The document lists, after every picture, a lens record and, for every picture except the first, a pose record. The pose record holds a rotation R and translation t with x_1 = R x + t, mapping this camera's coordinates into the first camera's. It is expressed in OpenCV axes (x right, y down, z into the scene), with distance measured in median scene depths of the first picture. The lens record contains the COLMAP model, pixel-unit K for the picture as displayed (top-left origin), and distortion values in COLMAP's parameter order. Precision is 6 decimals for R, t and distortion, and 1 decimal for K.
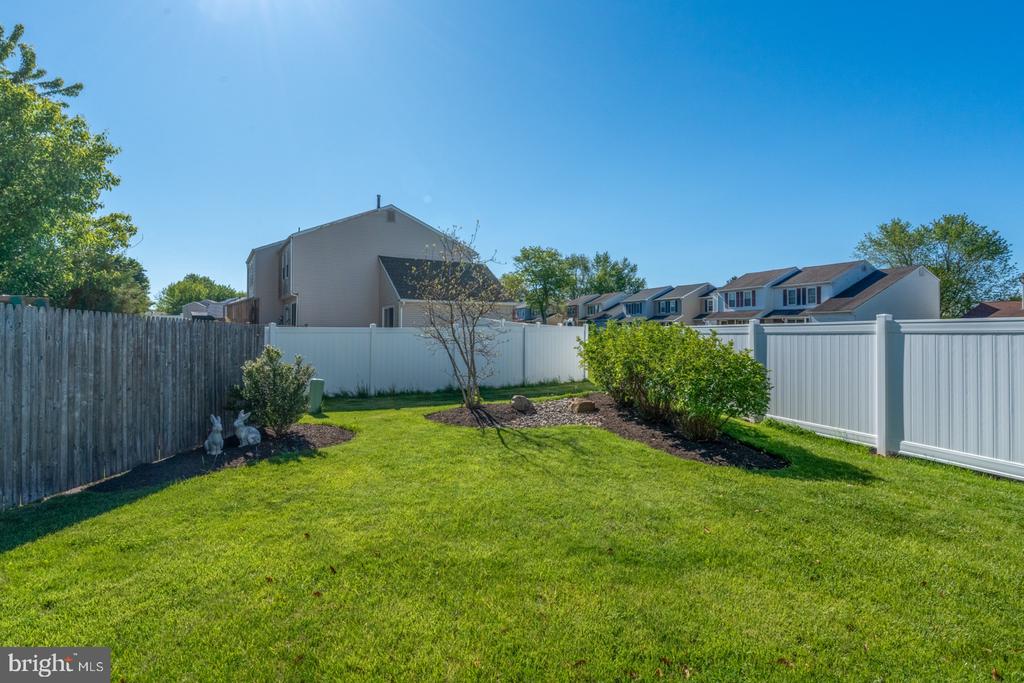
lens RADIAL K [[500.6, 0, 499.3], [0, 500.6, 322.7], [0, 0, 1]] dist [-0.003858, -0.000051]
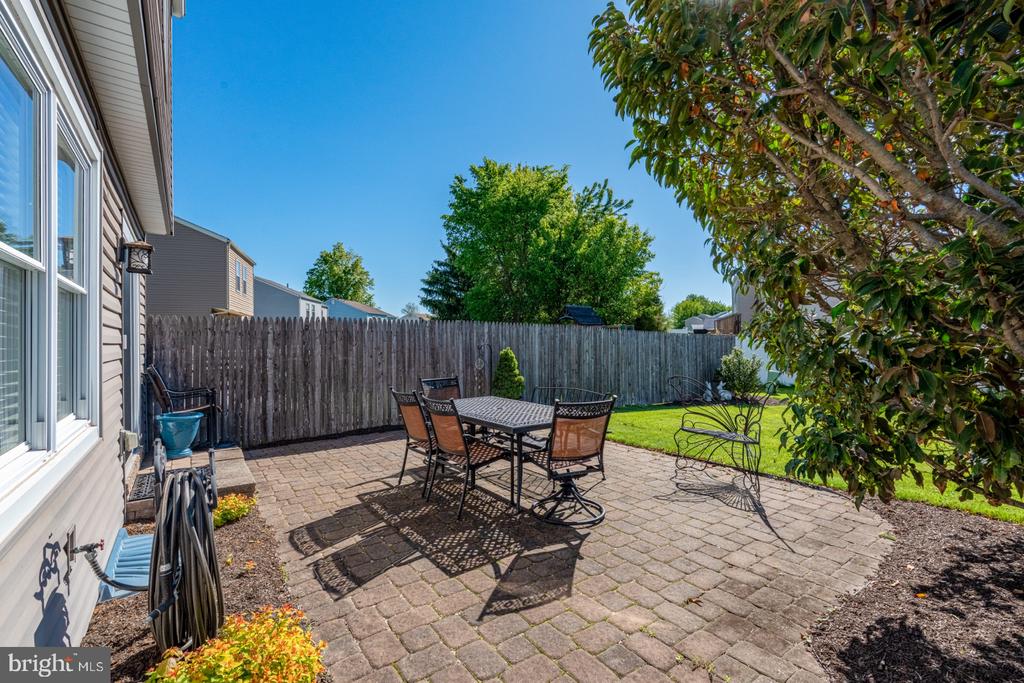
lens RADIAL K [[449.4, 0, 510.3], [0, 449.4, 337.8], [0, 0, 1]] dist [-0.003667, 0.000900]
pose [[0.593252, -0.012508, -0.804920, 0.216388], [0.023788, 0.999715, 0.001997, -0.006937], [0.804666, -0.020332, 0.593380, -0.367824]]
